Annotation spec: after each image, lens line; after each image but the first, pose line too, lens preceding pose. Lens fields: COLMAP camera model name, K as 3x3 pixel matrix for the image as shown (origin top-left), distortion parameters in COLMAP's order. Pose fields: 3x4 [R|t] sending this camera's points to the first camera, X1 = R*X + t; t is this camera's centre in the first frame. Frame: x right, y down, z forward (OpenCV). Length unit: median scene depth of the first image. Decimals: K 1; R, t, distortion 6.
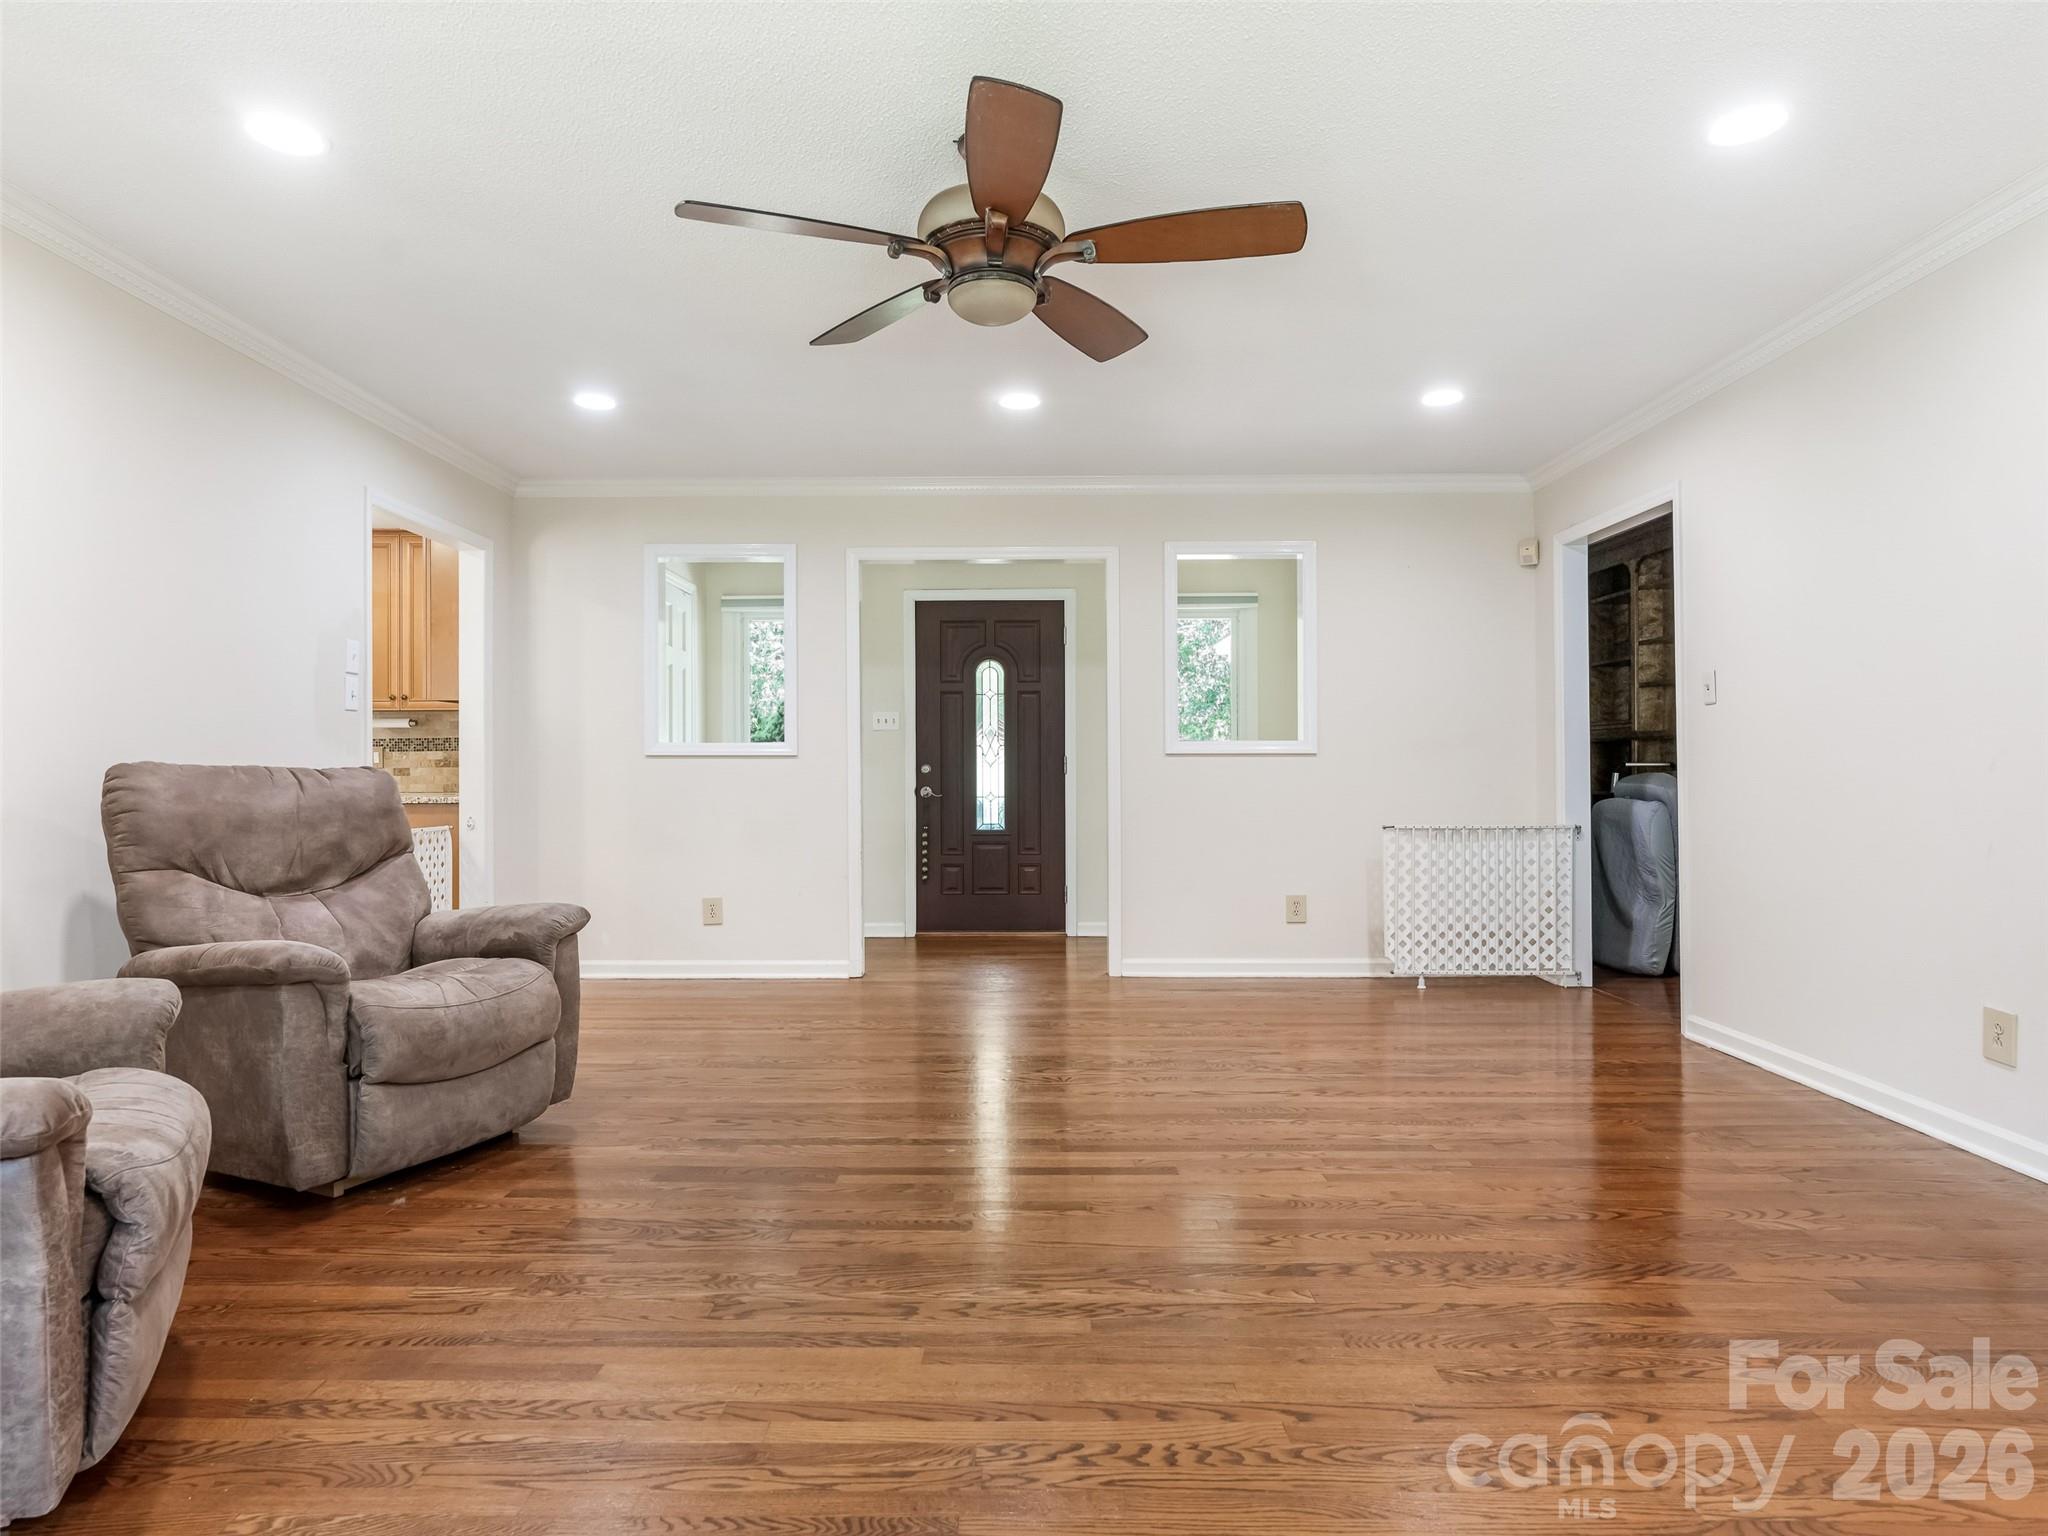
lens RADIAL K [[1201.4, 0, 1024.0], [0, 1201.4, 768.0], [0, 0, 1]] dist [-0.000127, -0.000020]
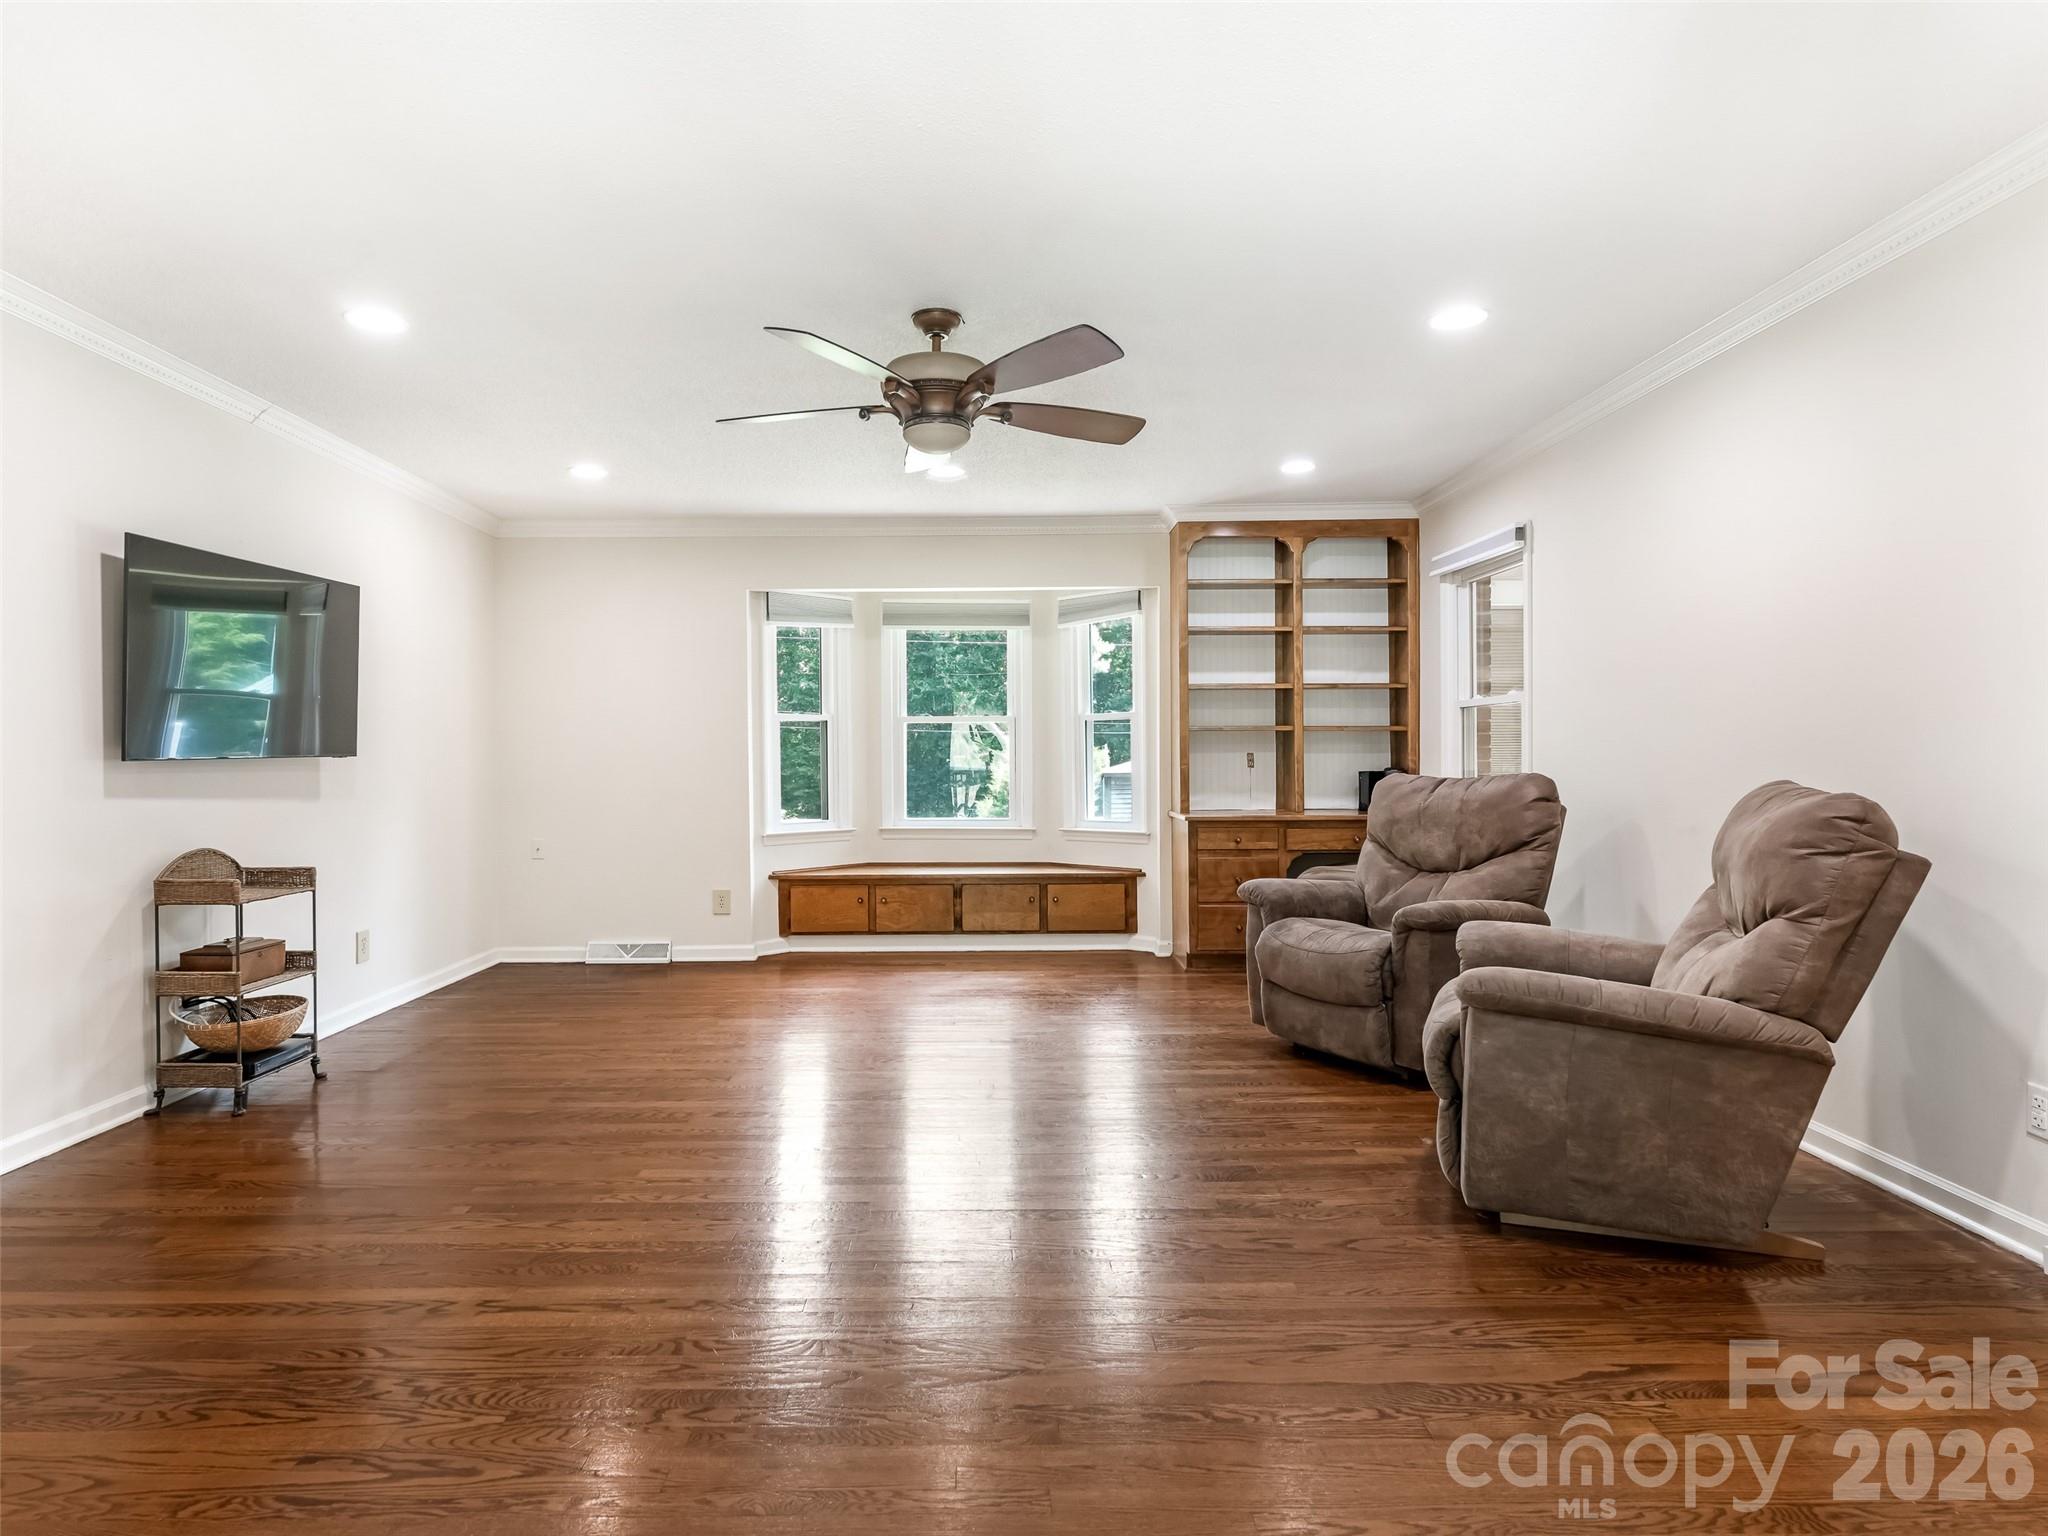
lens RADIAL K [[1201.4, 0, 1024.0], [0, 1201.4, 768.0], [0, 0, 1]] dist [-0.000127, -0.000020]
pose [[-0.999339, 0.008195, -0.035405, -0.077458], [0.007831, 0.999915, 0.010393, -0.043134], [0.035487, 0.010109, -0.999319, 2.542143]]
